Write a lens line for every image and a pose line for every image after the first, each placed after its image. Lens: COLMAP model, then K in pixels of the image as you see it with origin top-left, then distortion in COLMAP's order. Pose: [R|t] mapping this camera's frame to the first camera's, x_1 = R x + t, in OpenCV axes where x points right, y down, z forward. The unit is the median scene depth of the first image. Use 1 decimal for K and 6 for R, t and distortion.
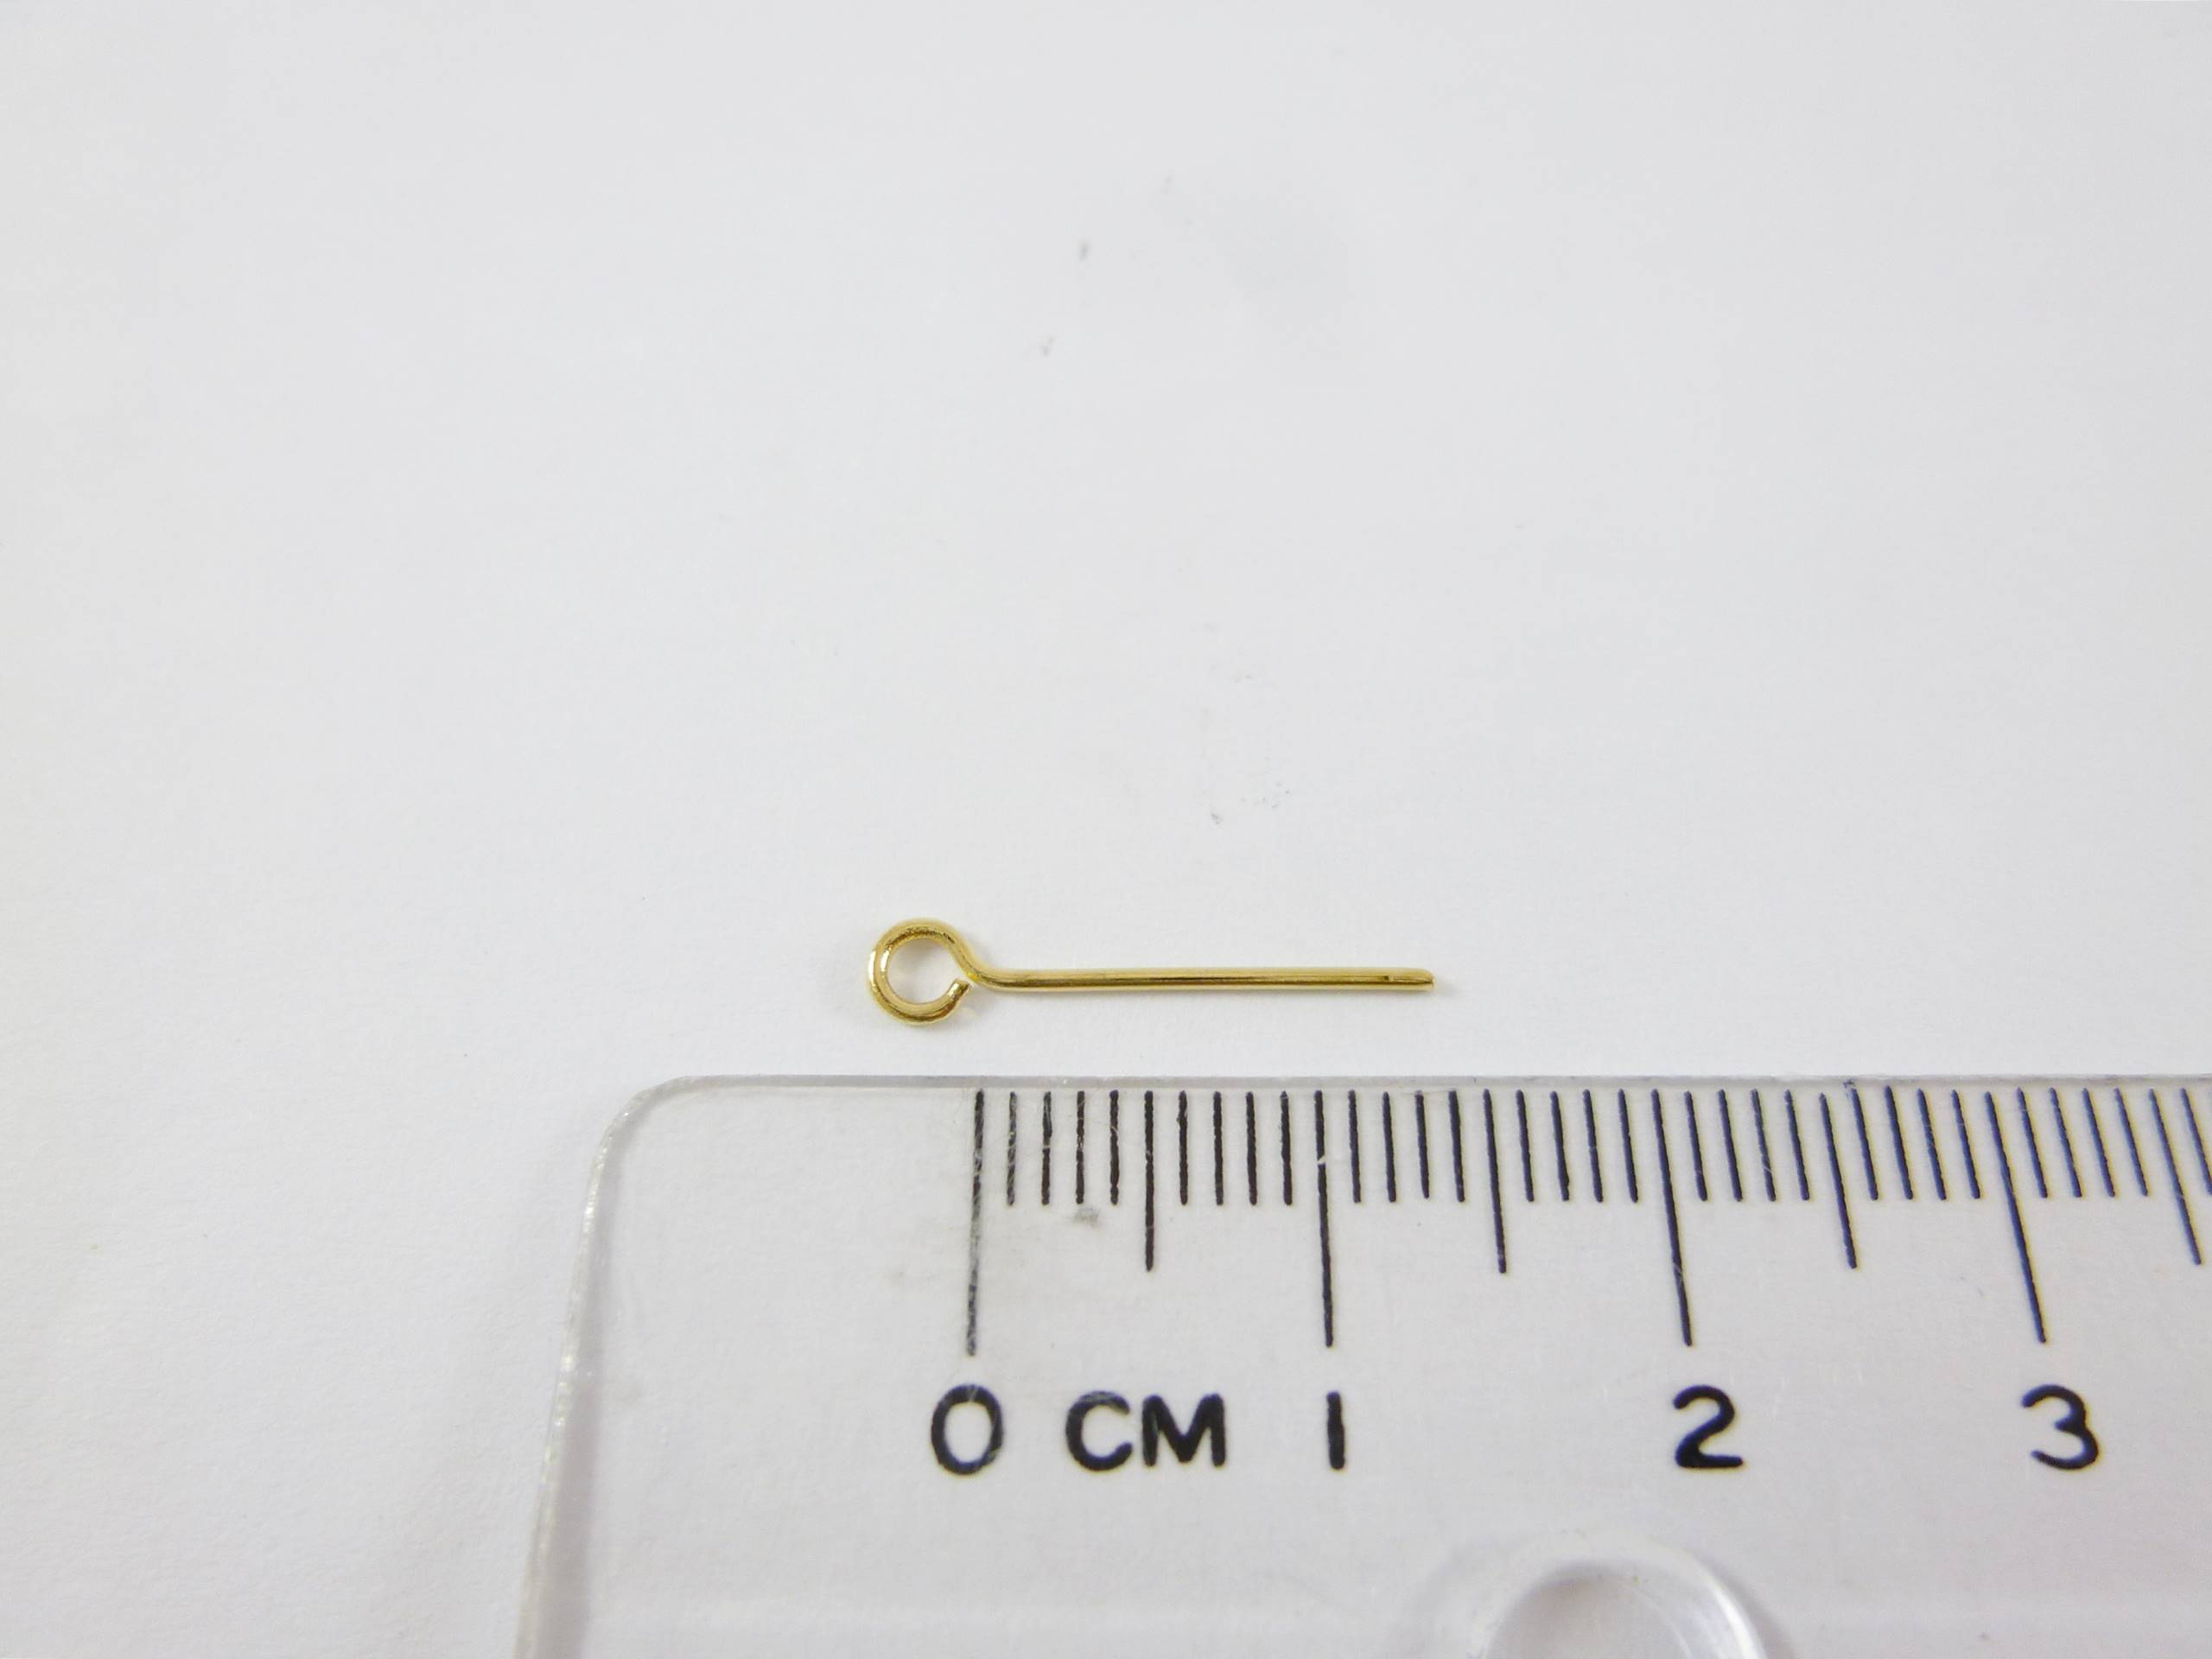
lens RADIAL K [[1598.5, 0, 1106.1], [0, 1598.5, 810.4], [0, 0, 1]] dist [-0.053852, 0.018782]
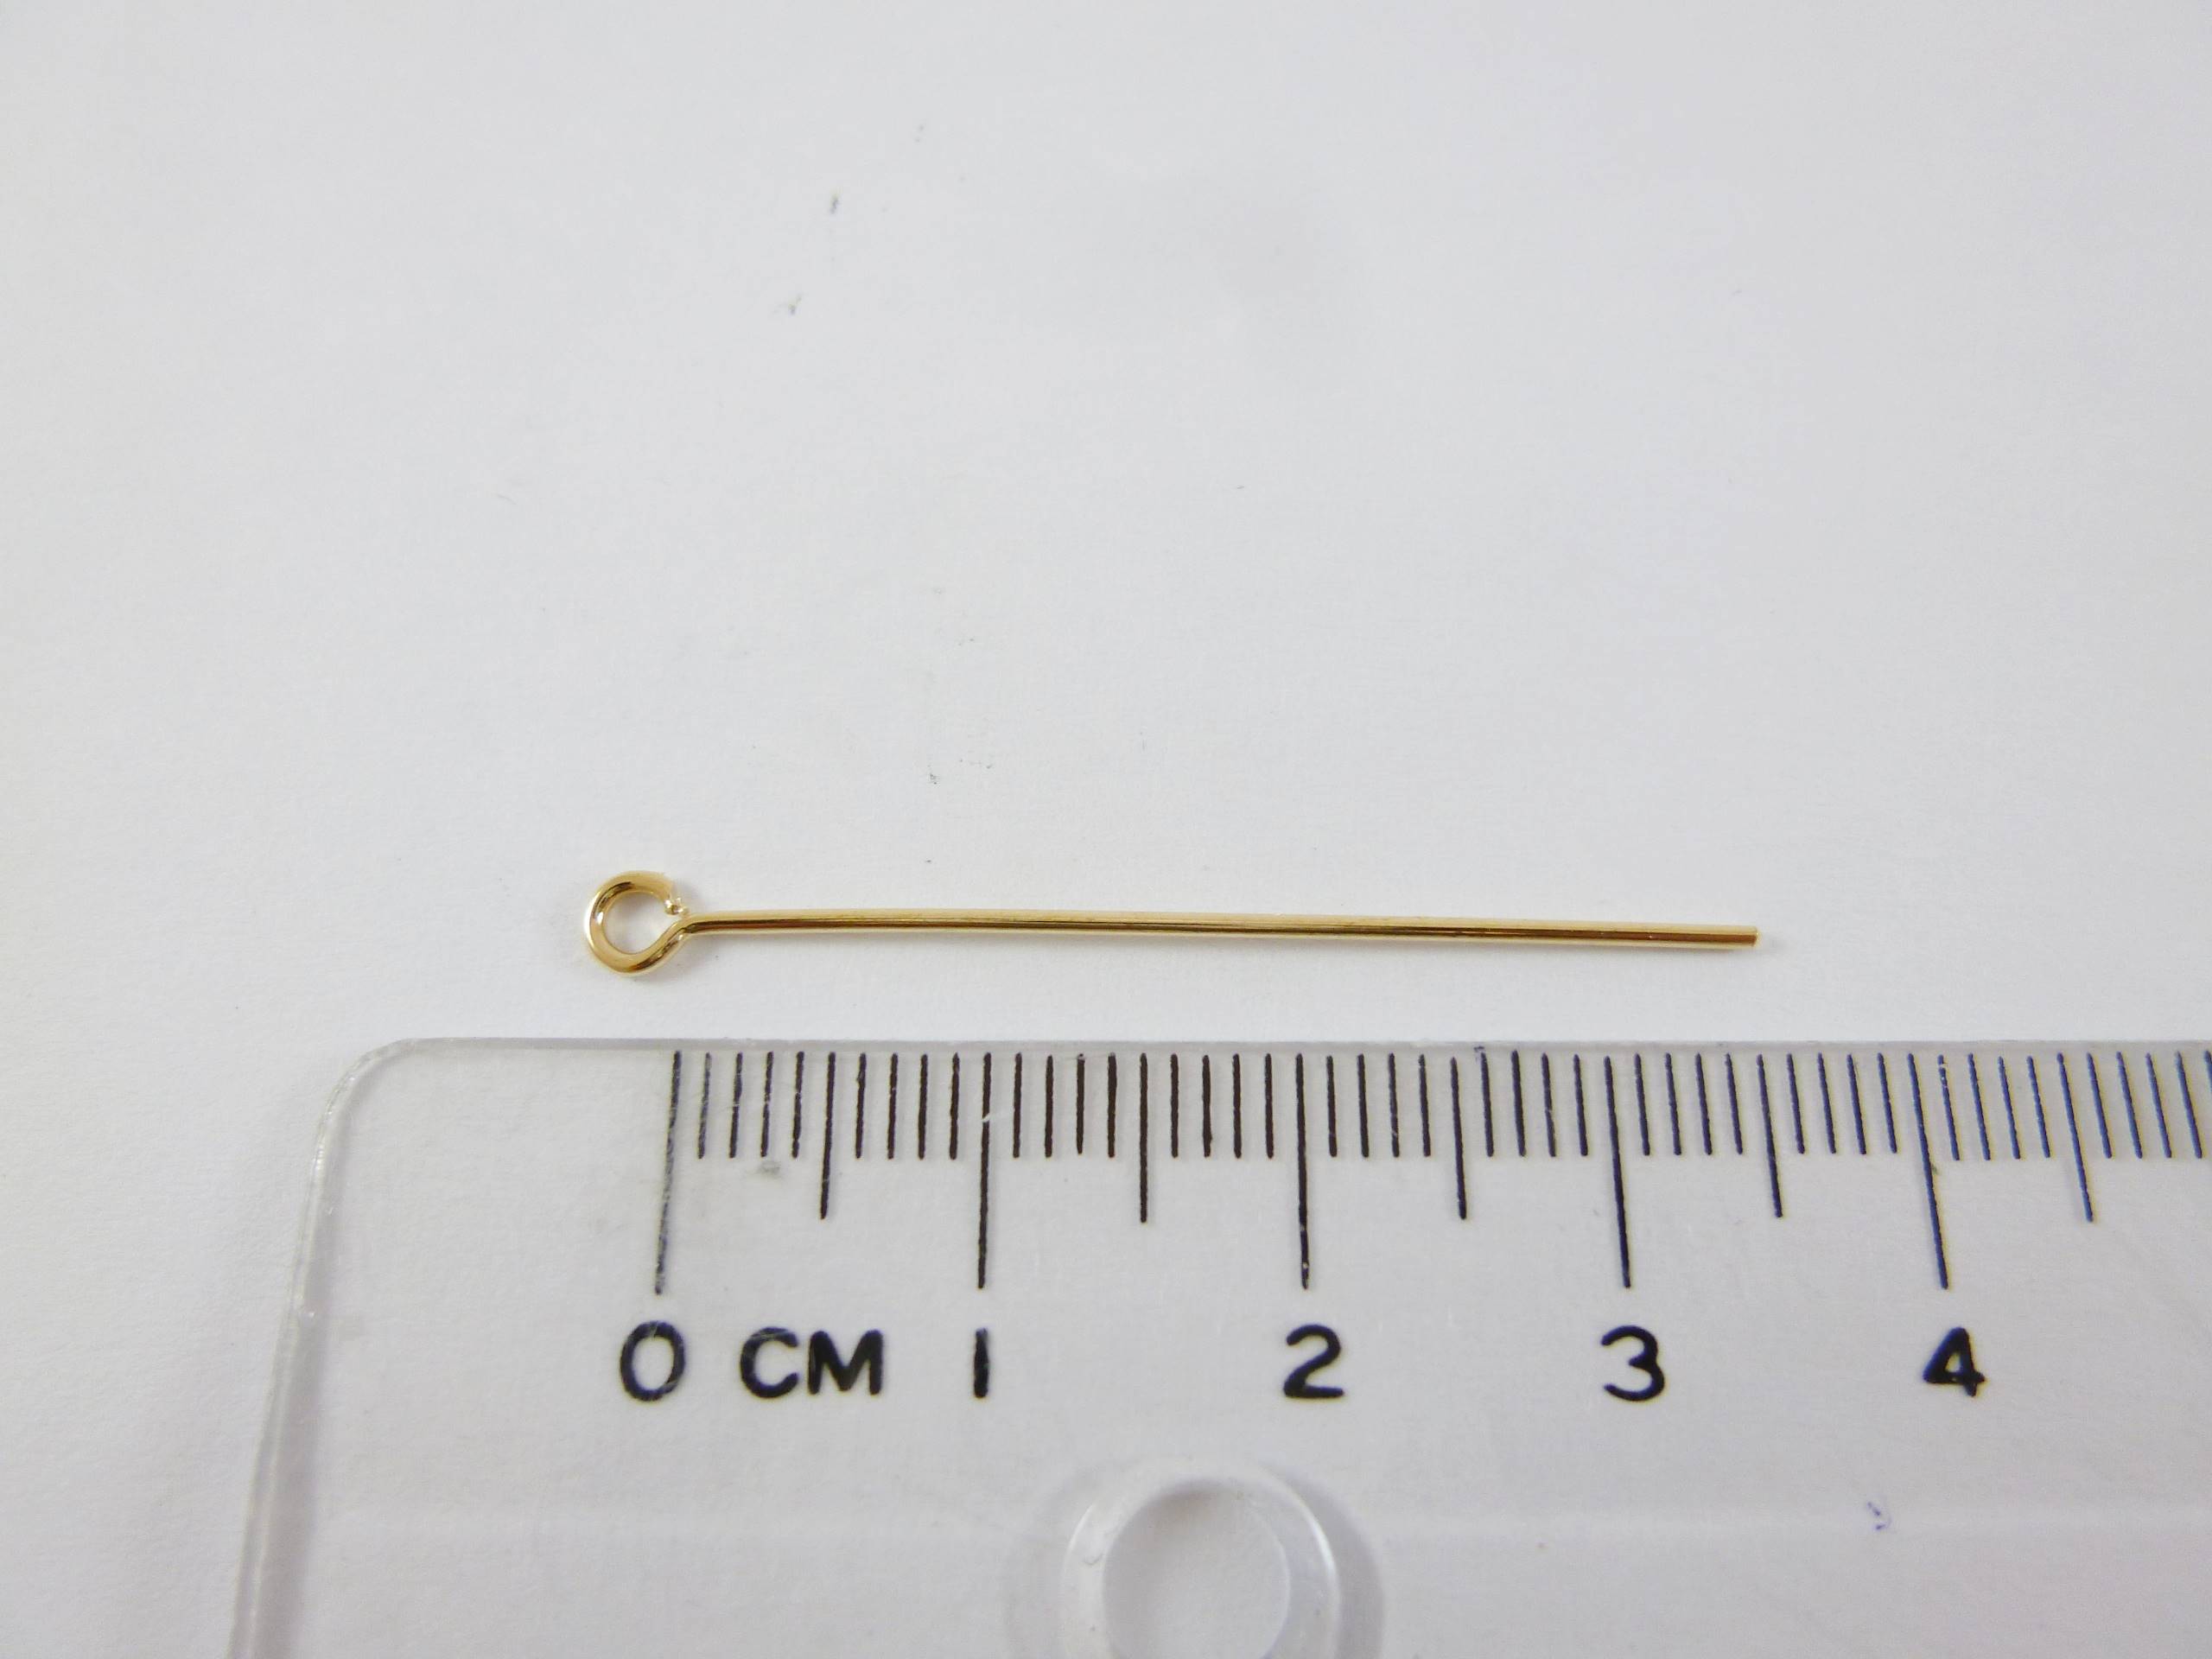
lens RADIAL K [[1598.5, 0, 1106.1], [0, 1598.5, 810.4], [0, 0, 1]] dist [-0.053852, 0.018782]
pose [[0.999875, 0.000519, 0.015791, 0.201313], [-0.002382, 0.992991, 0.118168, -0.119974], [-0.015619, -0.118191, 0.992868, -0.062482]]
